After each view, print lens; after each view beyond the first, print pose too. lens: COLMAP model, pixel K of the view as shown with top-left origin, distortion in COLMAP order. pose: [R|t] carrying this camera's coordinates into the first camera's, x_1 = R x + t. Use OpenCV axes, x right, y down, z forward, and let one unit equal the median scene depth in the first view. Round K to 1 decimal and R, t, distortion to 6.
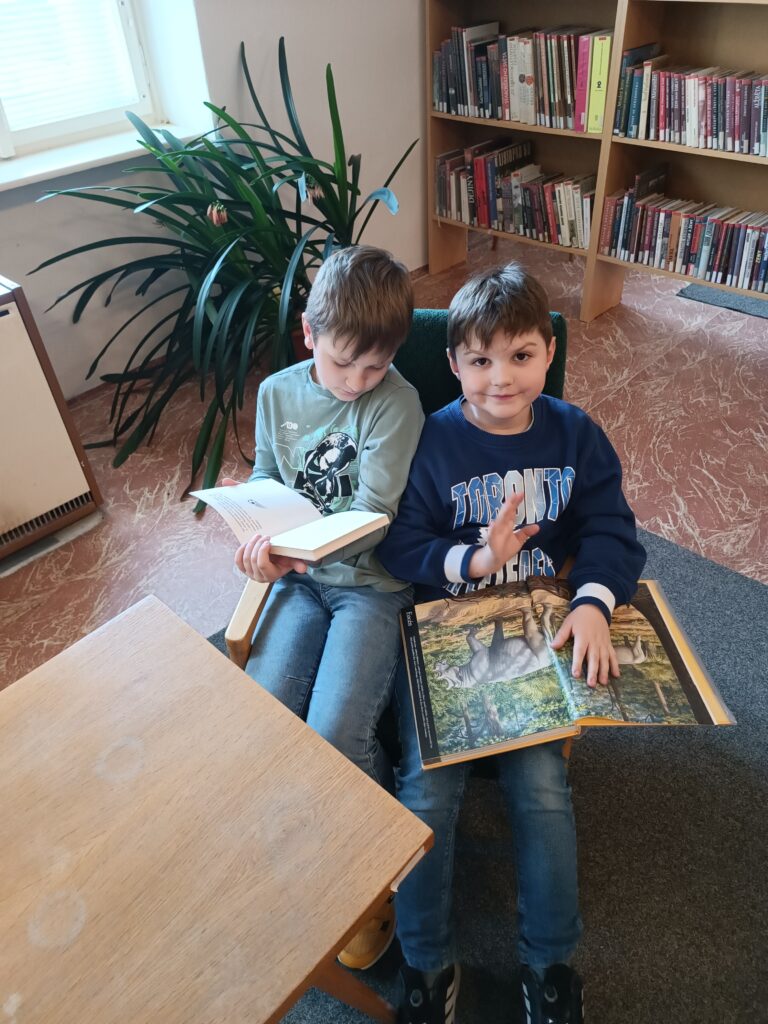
lens RADIAL K [[751.0, 0, 379.1], [0, 751.0, 513.7], [0, 0, 1]] dist [0.074952, -0.090625]
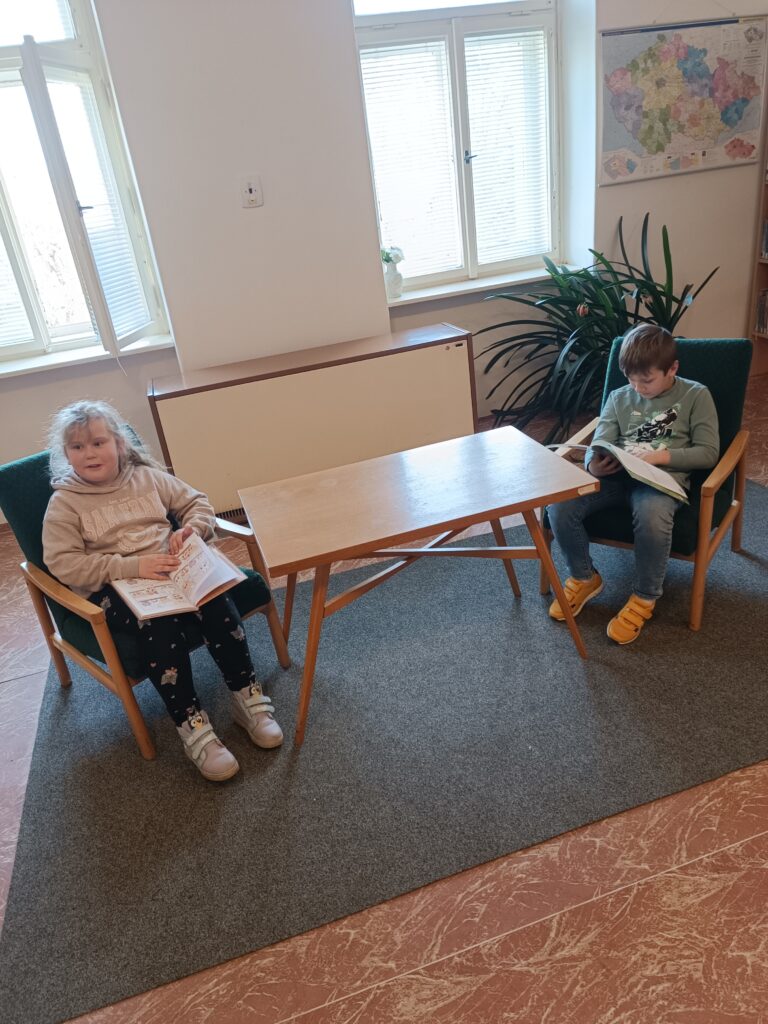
lens RADIAL K [[751.0, 0, 379.1], [0, 751.0, 513.7], [0, 0, 1]] dist [0.074952, -0.090625]
pose [[0.883365, 0.155917, -0.441992, 0.185687], [-0.235723, 0.962890, -0.131445, 0.340010], [0.405095, 0.220302, 0.887336, -0.528699]]
